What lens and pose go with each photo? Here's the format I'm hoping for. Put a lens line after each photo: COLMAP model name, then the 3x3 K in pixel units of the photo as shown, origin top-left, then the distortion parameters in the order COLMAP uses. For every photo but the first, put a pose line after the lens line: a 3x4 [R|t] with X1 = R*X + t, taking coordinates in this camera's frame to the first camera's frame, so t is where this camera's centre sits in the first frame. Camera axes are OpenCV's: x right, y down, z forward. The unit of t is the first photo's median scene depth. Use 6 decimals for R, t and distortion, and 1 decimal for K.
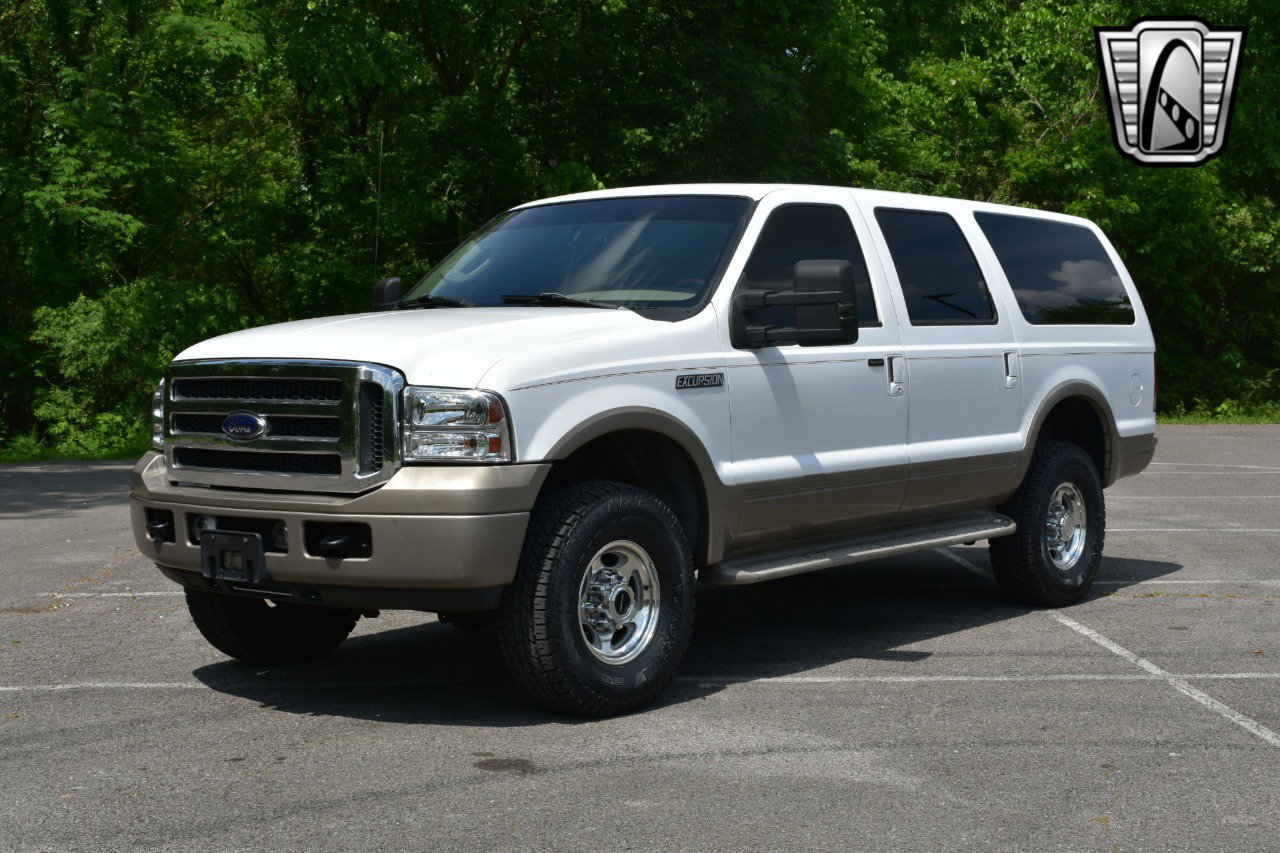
lens RADIAL K [[1853.9, 0, 648.2], [0, 1853.9, 420.5], [0, 0, 1]] dist [-0.028511, 0.061985]
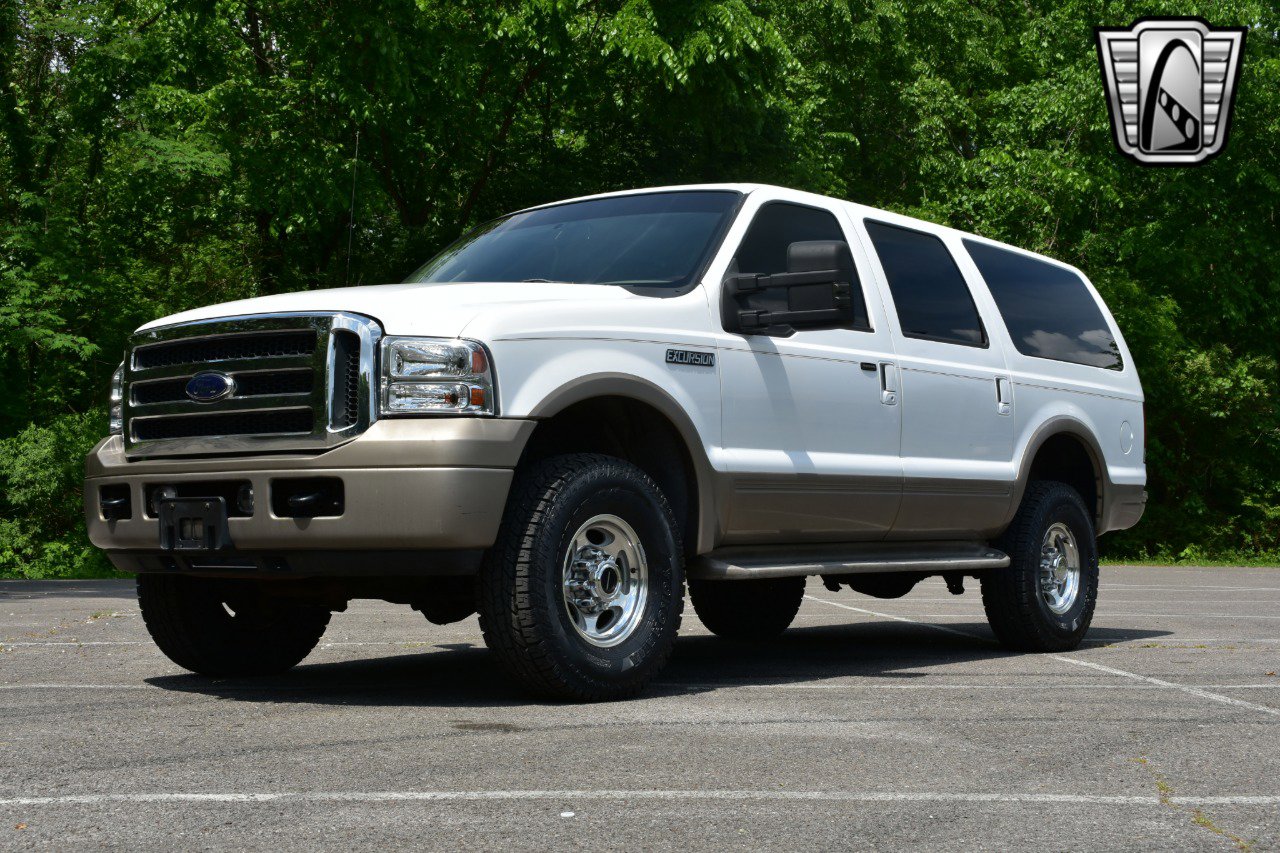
lens RADIAL K [[1853.9, 0, 648.2], [0, 1853.9, 420.5], [0, 0, 1]] dist [-0.028511, 0.061985]
pose [[0.999632, 0.008564, 0.025735, -0.016030], [-0.005918, 0.994849, -0.101191, 0.095241], [-0.026469, 0.101001, 0.994534, 0.049515]]
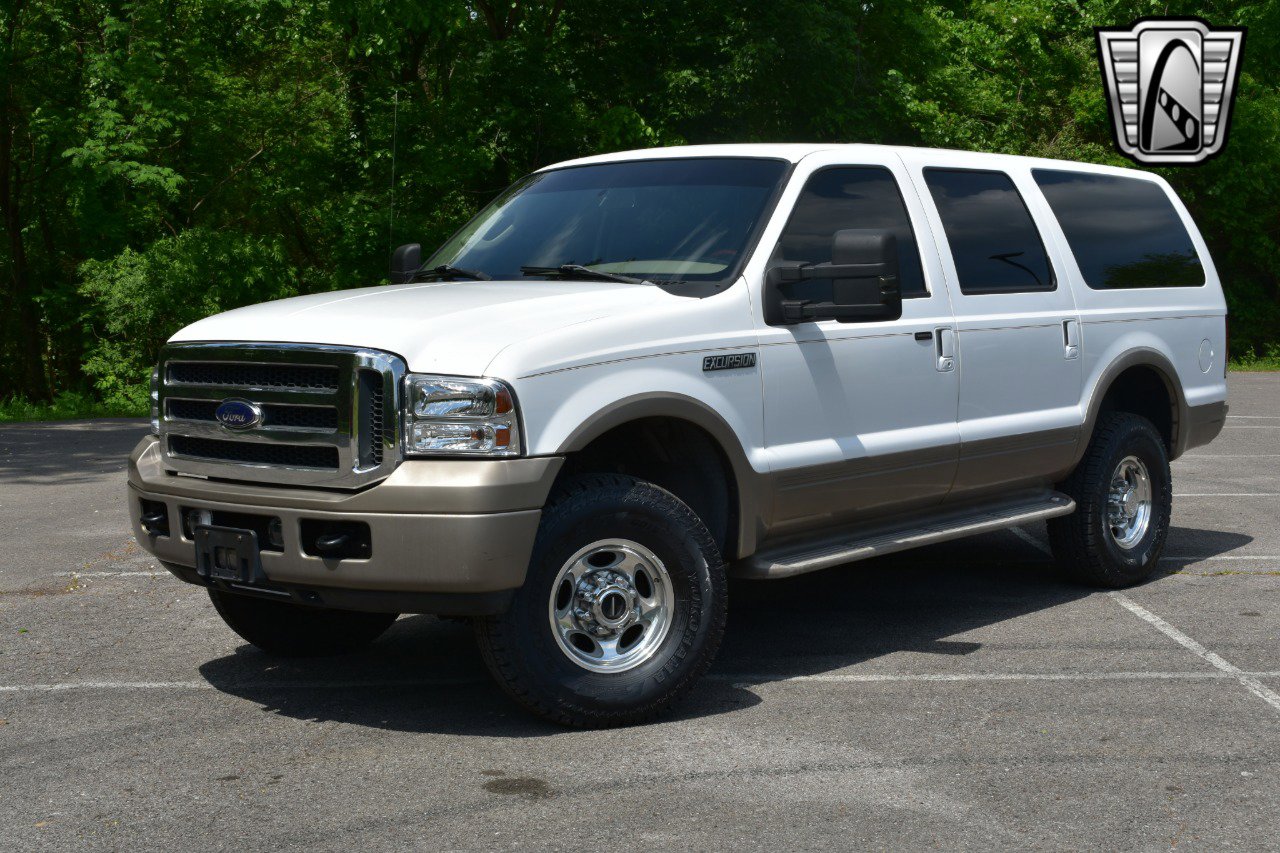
lens RADIAL K [[1857.1, 0, 643.2], [0, 1857.1, 414.3], [0, 0, 1]] dist [-0.020262, -0.008869]
pose [[0.999323, -0.004967, -0.036467, 0.015752], [0.006025, 0.999562, 0.028978, -0.019799], [0.036307, -0.029178, 0.998915, 0.060687]]
